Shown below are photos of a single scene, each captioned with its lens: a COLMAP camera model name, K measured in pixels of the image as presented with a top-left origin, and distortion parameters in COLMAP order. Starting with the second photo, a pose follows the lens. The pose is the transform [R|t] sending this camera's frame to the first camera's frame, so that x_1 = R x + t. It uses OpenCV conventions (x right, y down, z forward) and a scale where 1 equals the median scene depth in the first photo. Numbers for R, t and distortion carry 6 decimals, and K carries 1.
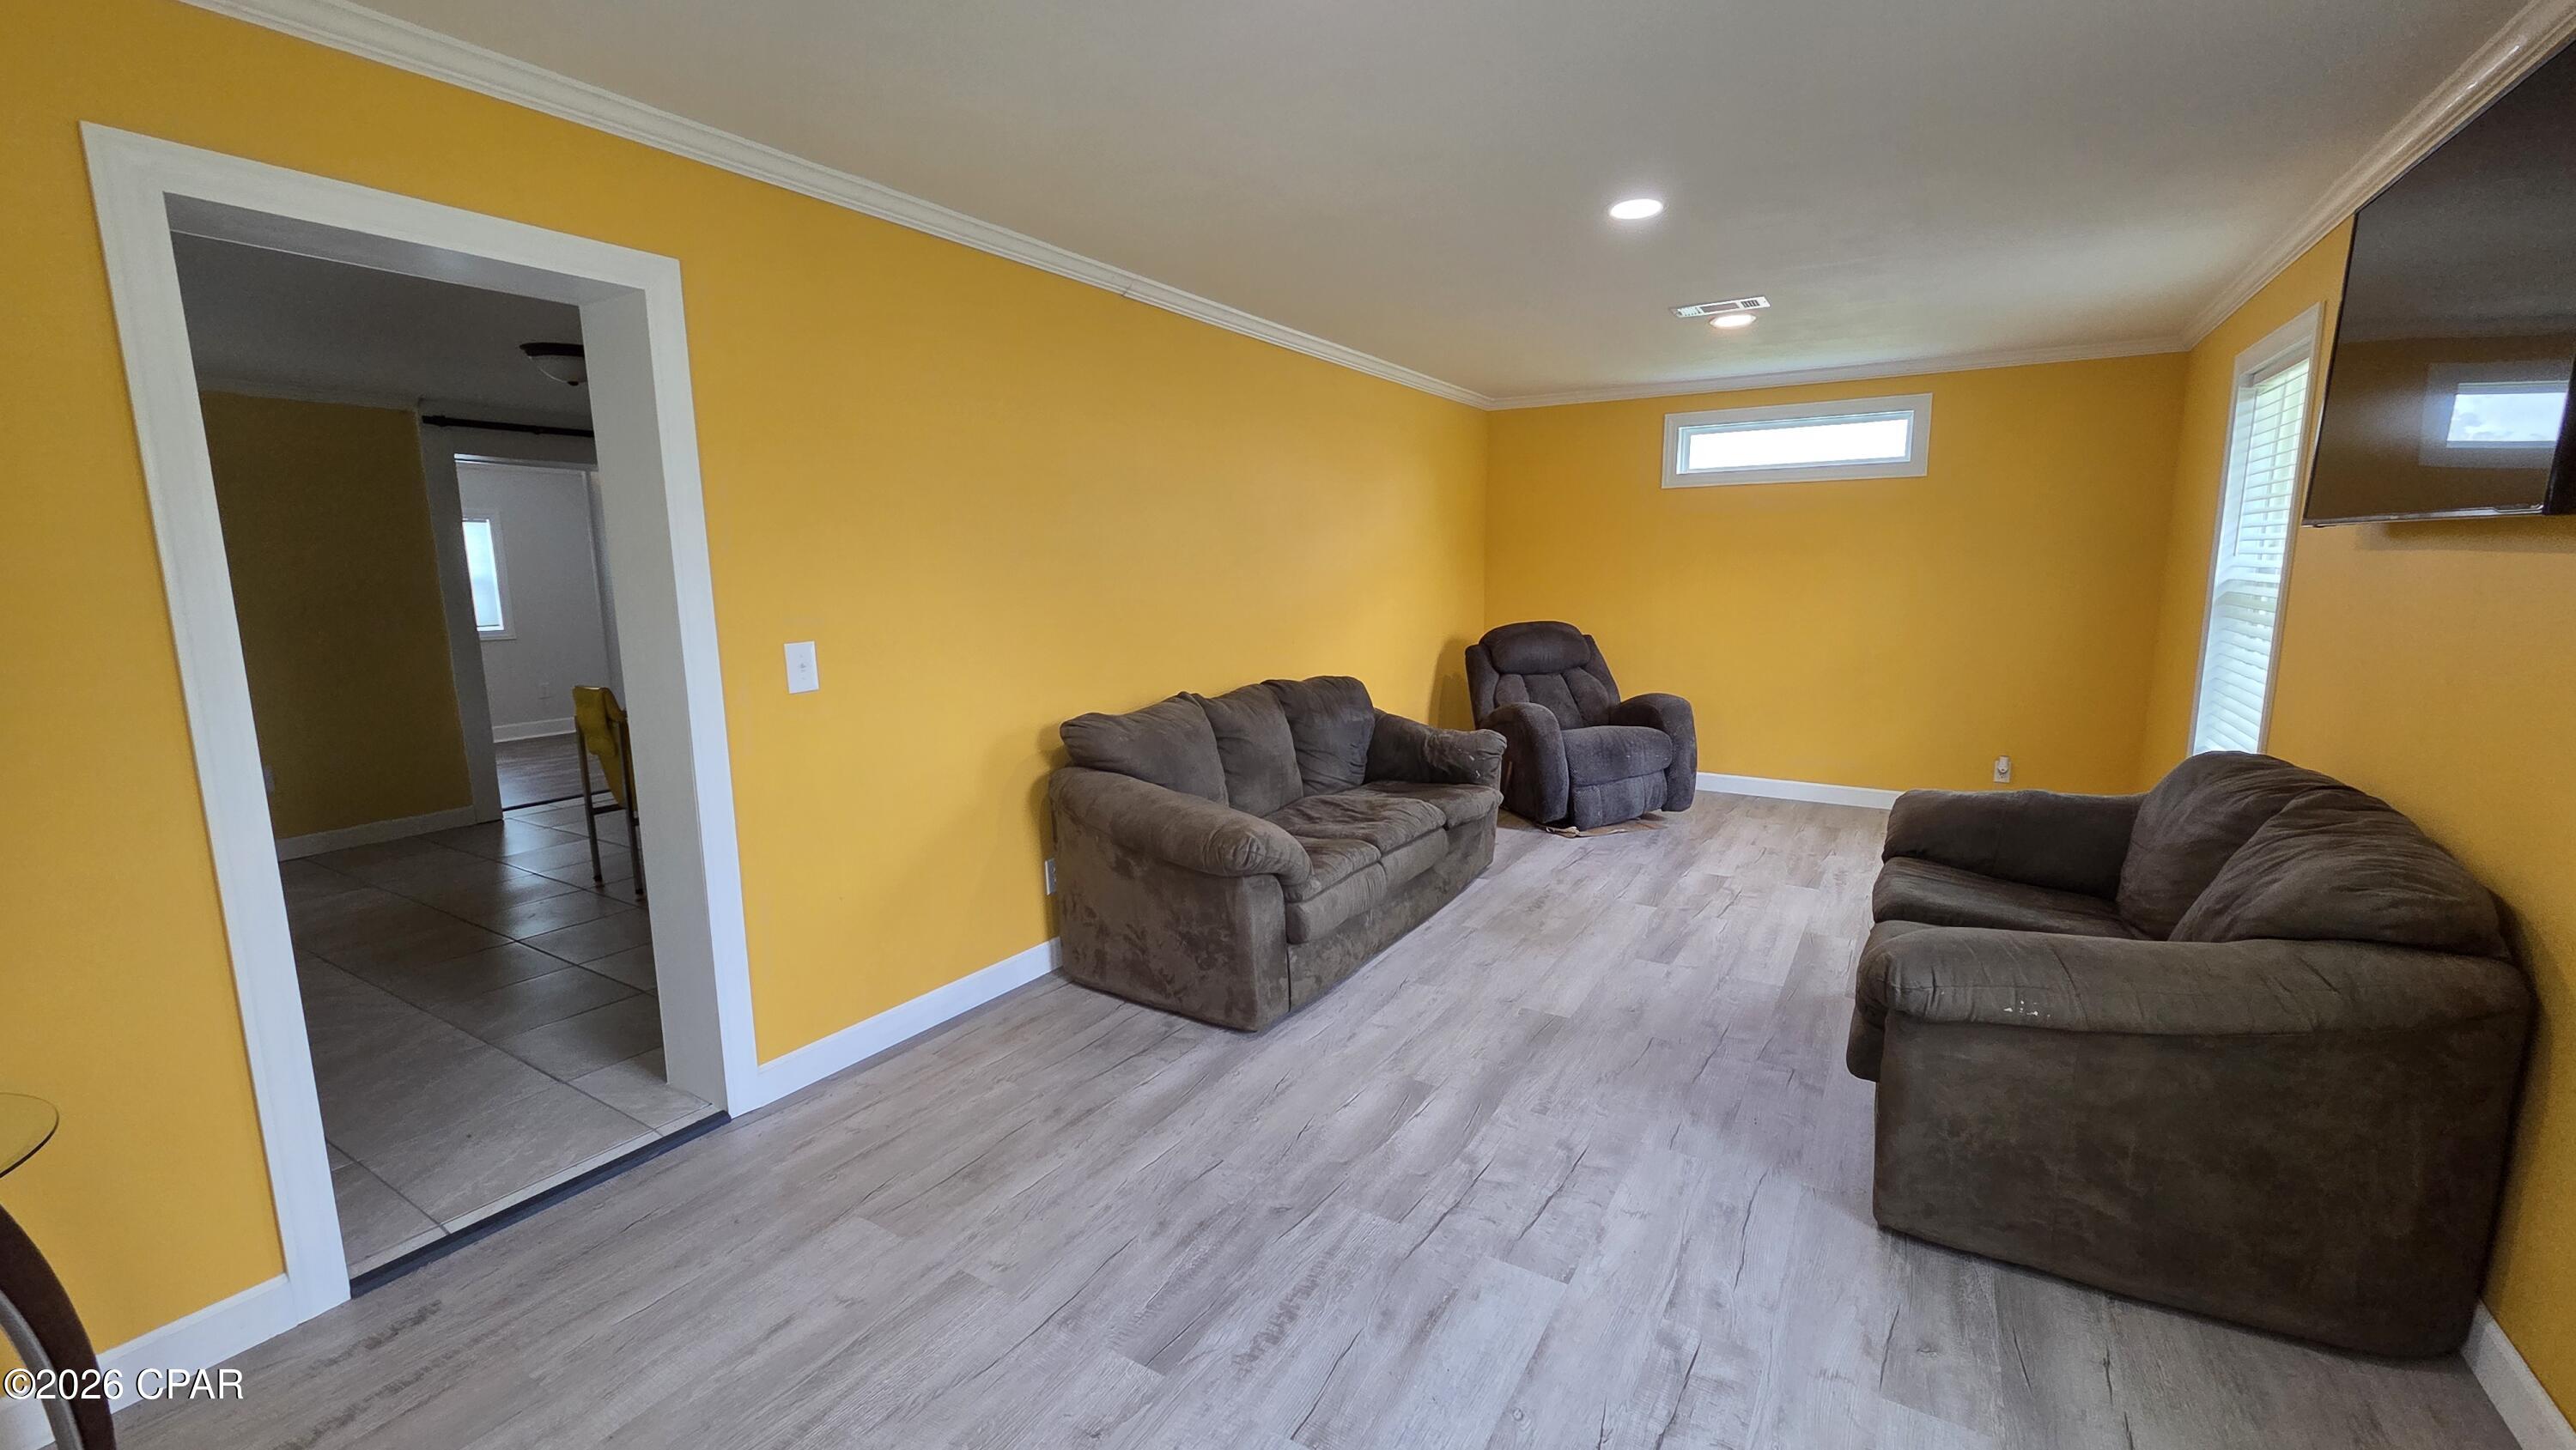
lens RADIAL K [[1047.9, 0, 1283.6], [0, 1047.9, 720.9], [0, 0, 1]] dist [-0.004654, -0.000534]
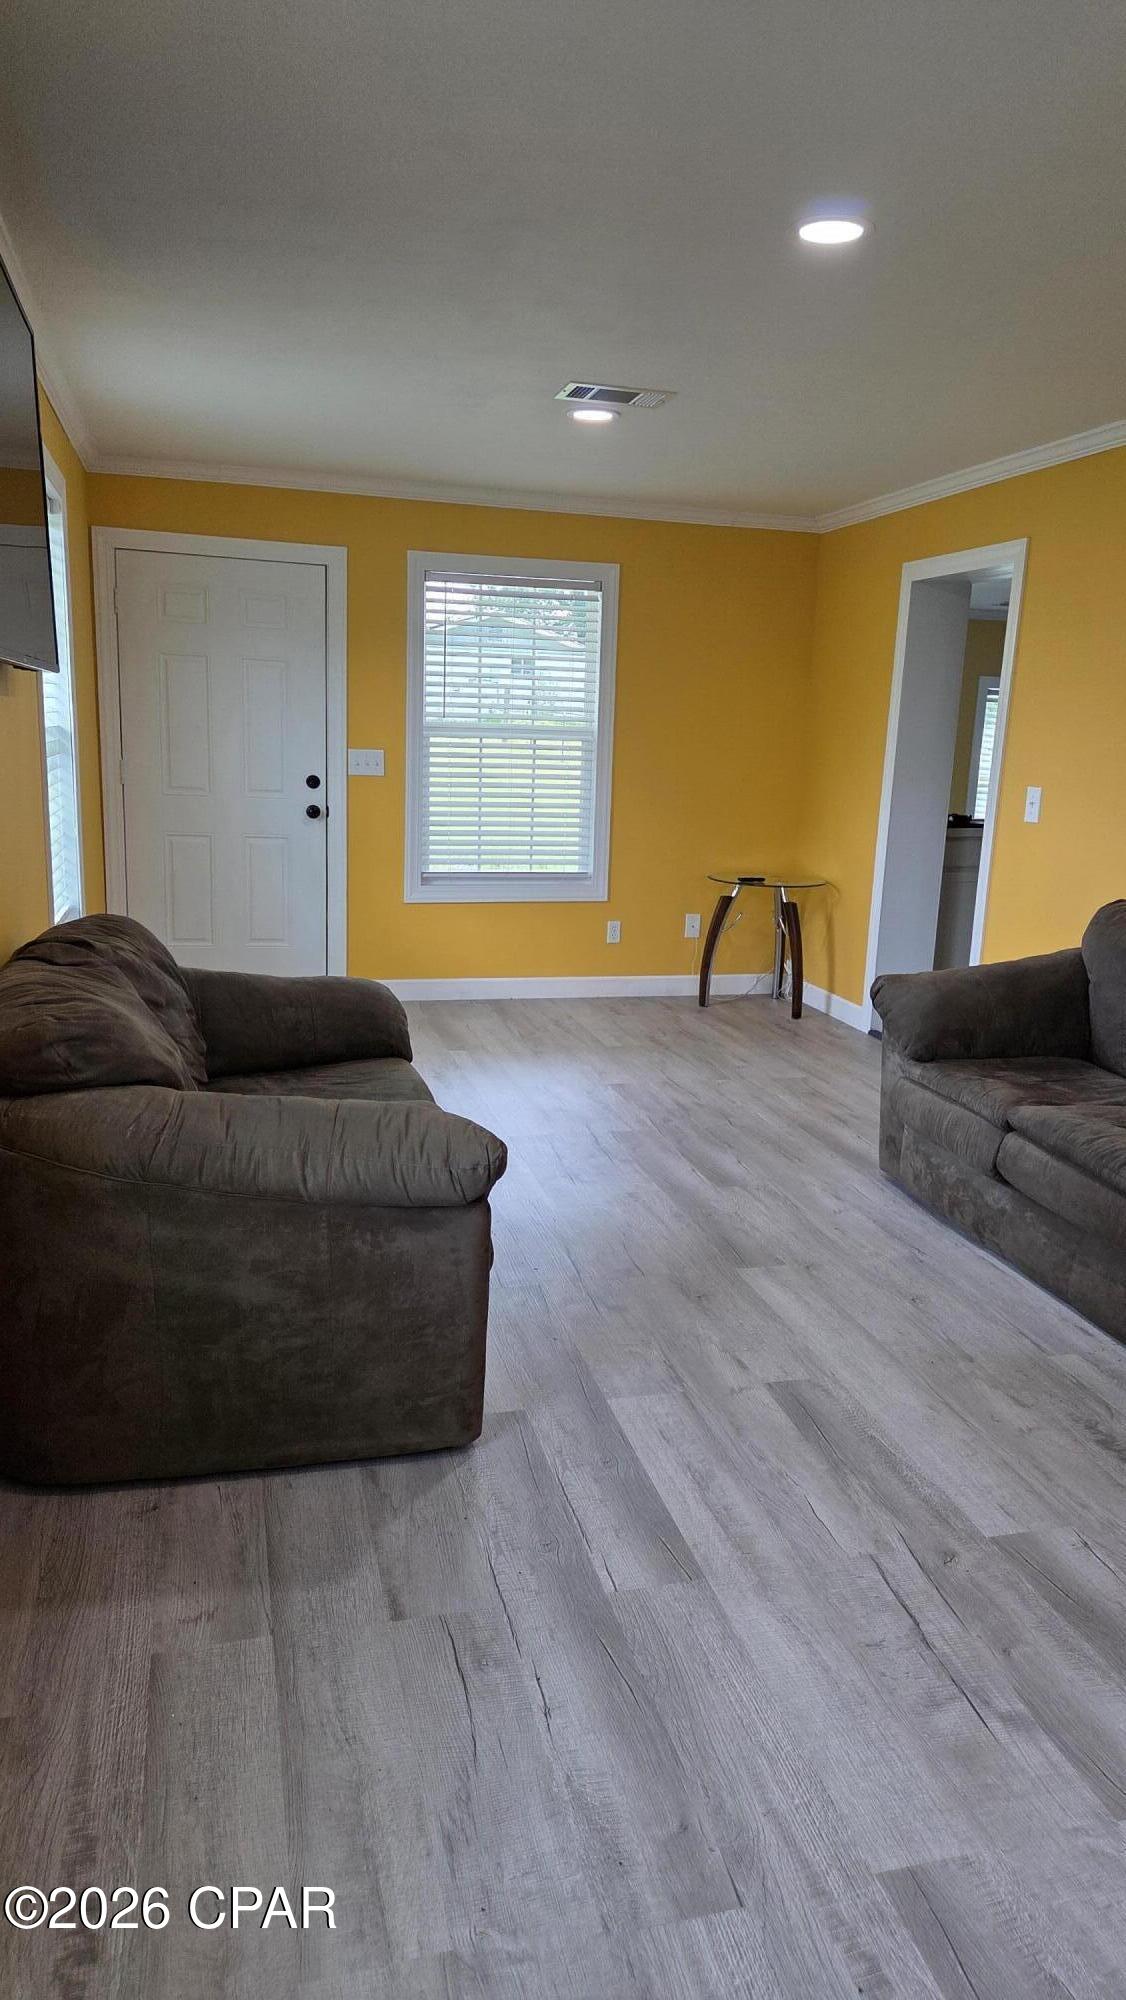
lens RADIAL K [[1385.4, 0, 570.0], [0, 1385.4, 1008.8], [0, 0, 1]] dist [0.037471, -0.000933]
pose [[-0.690630, 0.139928, -0.709542, 1.066736], [-0.132183, 0.940154, 0.314067, -0.239855], [0.711025, 0.310694, -0.630803, 1.449082]]
